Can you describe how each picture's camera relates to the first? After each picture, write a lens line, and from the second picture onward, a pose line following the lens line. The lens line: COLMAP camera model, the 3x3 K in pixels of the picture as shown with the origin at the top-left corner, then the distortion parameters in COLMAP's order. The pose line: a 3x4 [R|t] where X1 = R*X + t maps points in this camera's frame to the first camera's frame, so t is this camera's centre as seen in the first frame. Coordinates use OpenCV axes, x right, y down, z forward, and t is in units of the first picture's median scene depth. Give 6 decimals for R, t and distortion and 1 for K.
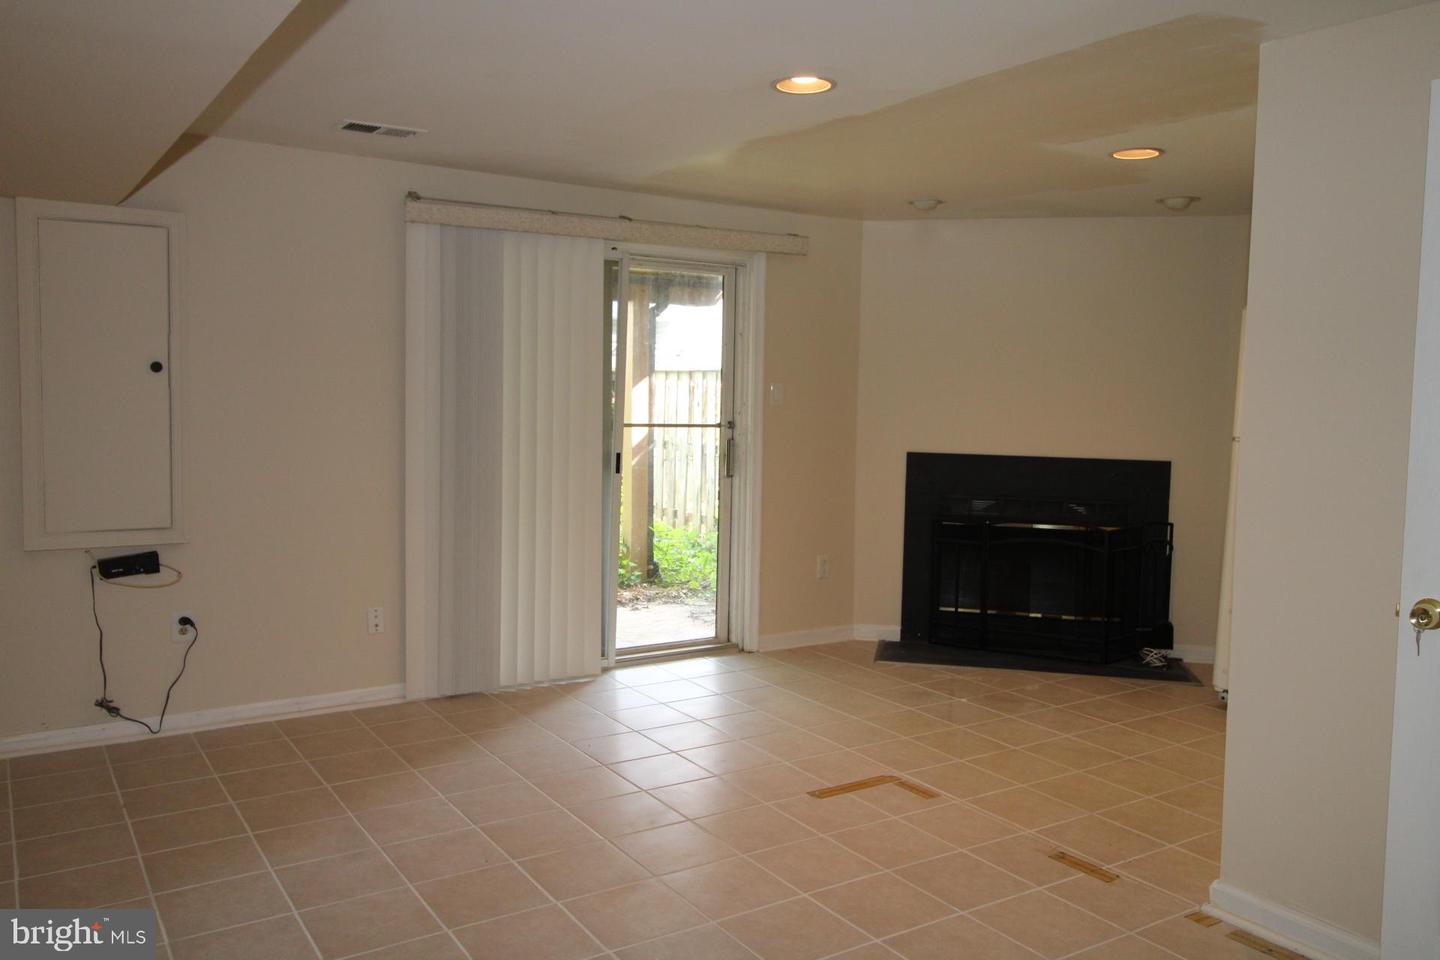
lens RADIAL K [[1119.4, 0, 723.7], [0, 1119.4, 467.2], [0, 0, 1]] dist [0.011966, -0.010420]
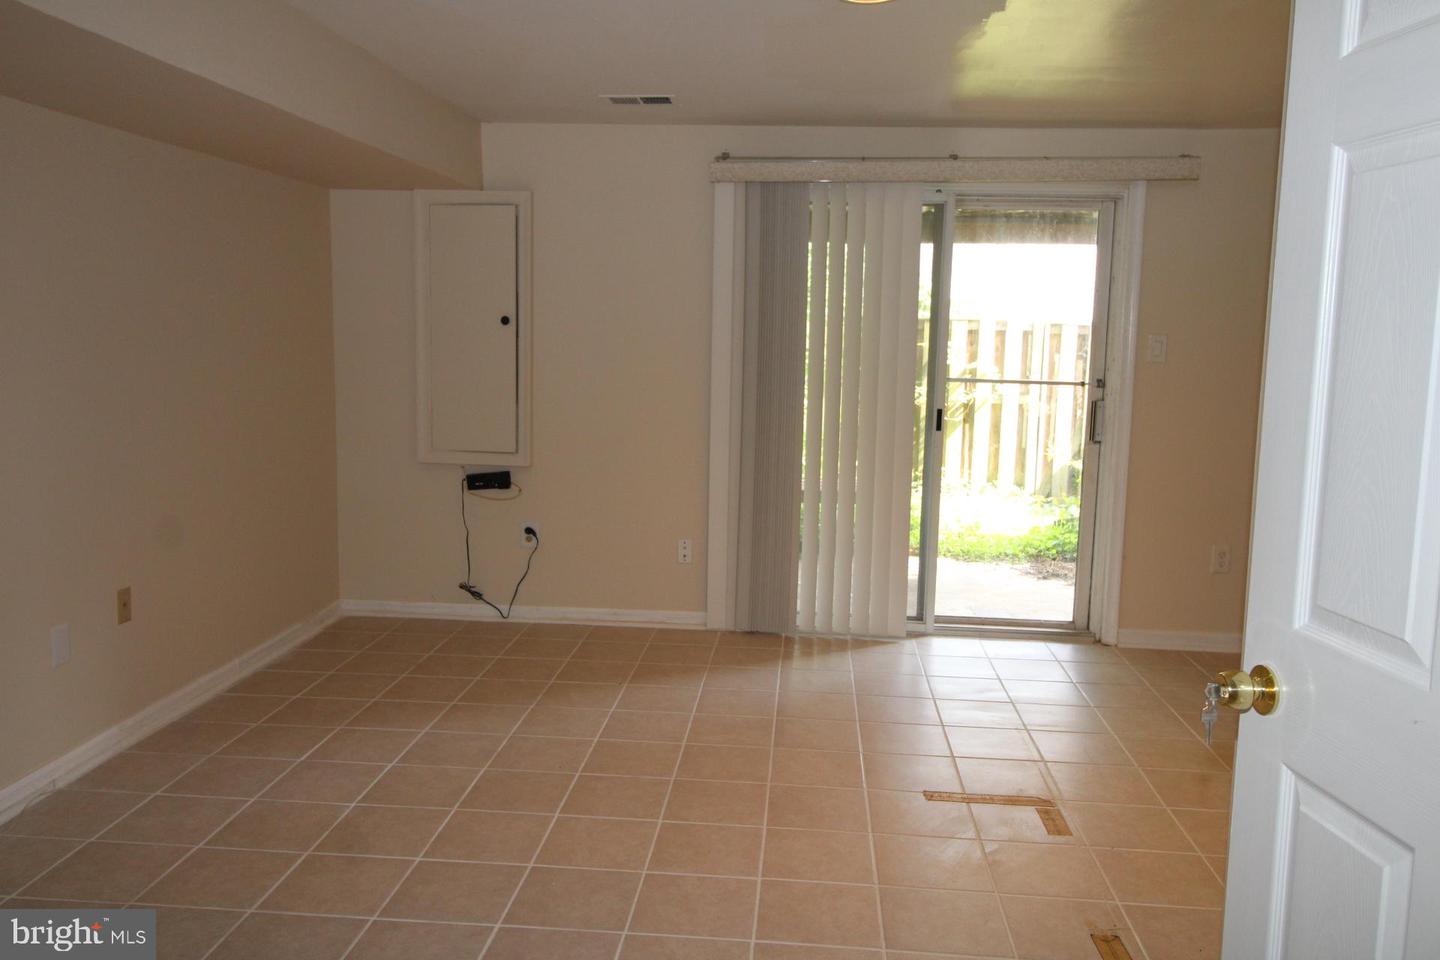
lens RADIAL K [[1119.4, 0, 723.7], [0, 1119.4, 467.2], [0, 0, 1]] dist [0.011966, -0.010420]
pose [[0.786723, 0.071436, -0.613159, 0.330572], [-0.049244, 0.997379, 0.053015, -0.004799], [0.615339, -0.011514, 0.788179, 0.137225]]
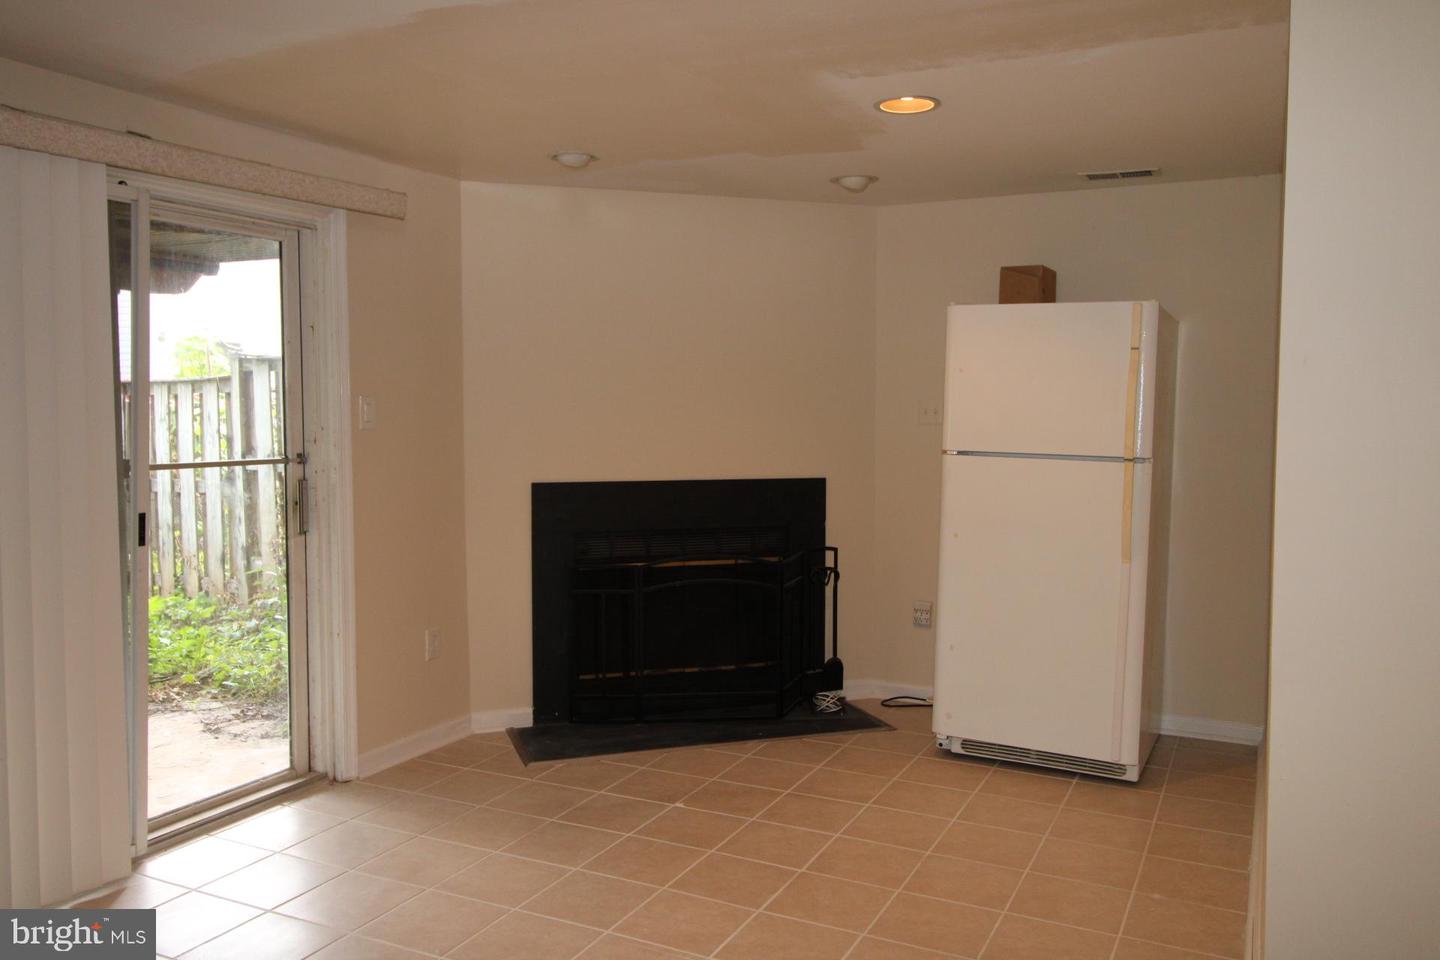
lens RADIAL K [[1119.4, 0, 723.7], [0, 1119.4, 467.2], [0, 0, 1]] dist [0.011966, -0.010420]
pose [[0.863217, -0.047669, 0.502577, -0.121955], [0.052352, 0.998617, 0.004798, -0.023152], [-0.502111, 0.022169, 0.864519, 0.284396]]
